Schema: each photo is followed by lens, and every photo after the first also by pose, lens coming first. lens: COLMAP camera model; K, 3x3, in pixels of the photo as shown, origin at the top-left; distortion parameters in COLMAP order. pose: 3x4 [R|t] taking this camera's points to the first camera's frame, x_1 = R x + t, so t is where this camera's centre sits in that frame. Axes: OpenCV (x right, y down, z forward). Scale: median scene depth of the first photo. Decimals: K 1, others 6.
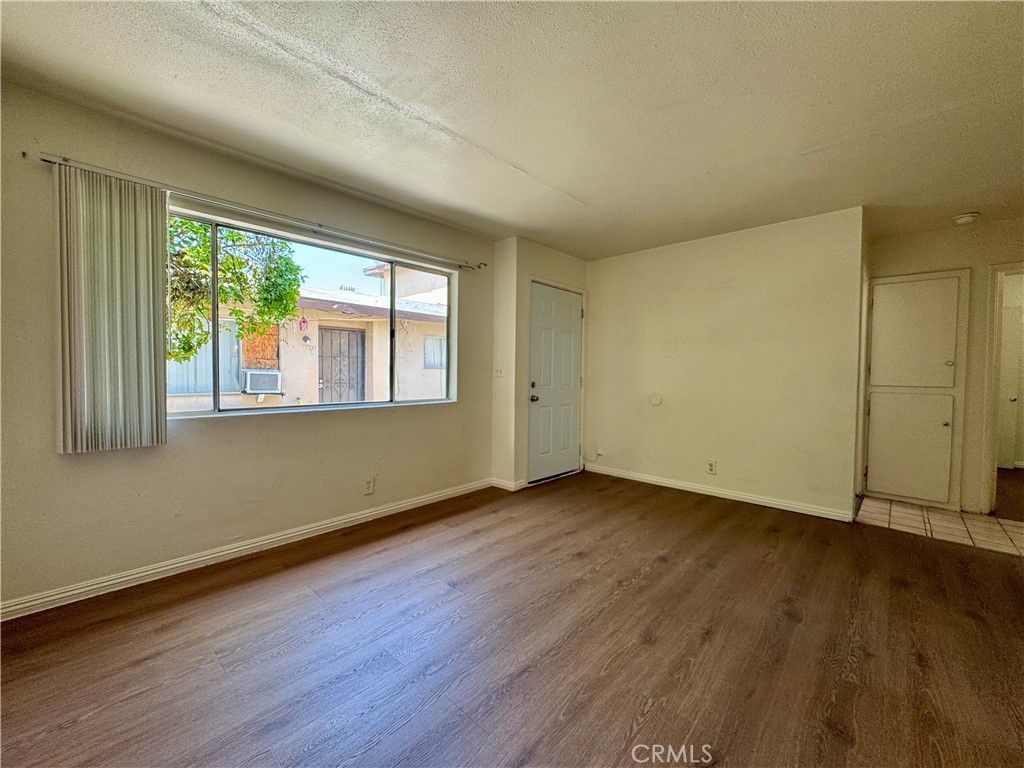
lens RADIAL K [[408.7, 0, 511.8], [0, 408.7, 385.7], [0, 0, 1]] dist [-0.000791, 0.000121]
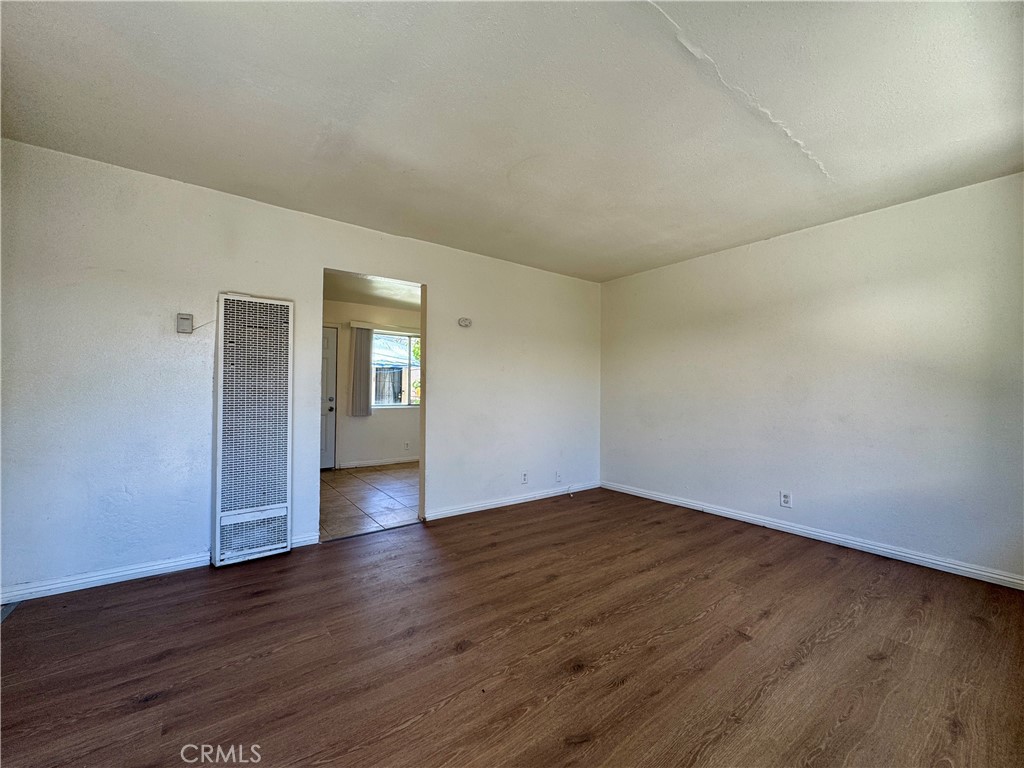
lens RADIAL K [[408.7, 0, 513.0], [0, 408.7, 387.1], [0, 0, 1]] dist [-0.000791, 0.000121]
pose [[-0.985420, -0.014319, 0.169536, 0.187609], [-0.011478, 0.999777, 0.017721, -0.041793], [-0.169751, 0.015517, -0.985365, 1.872938]]
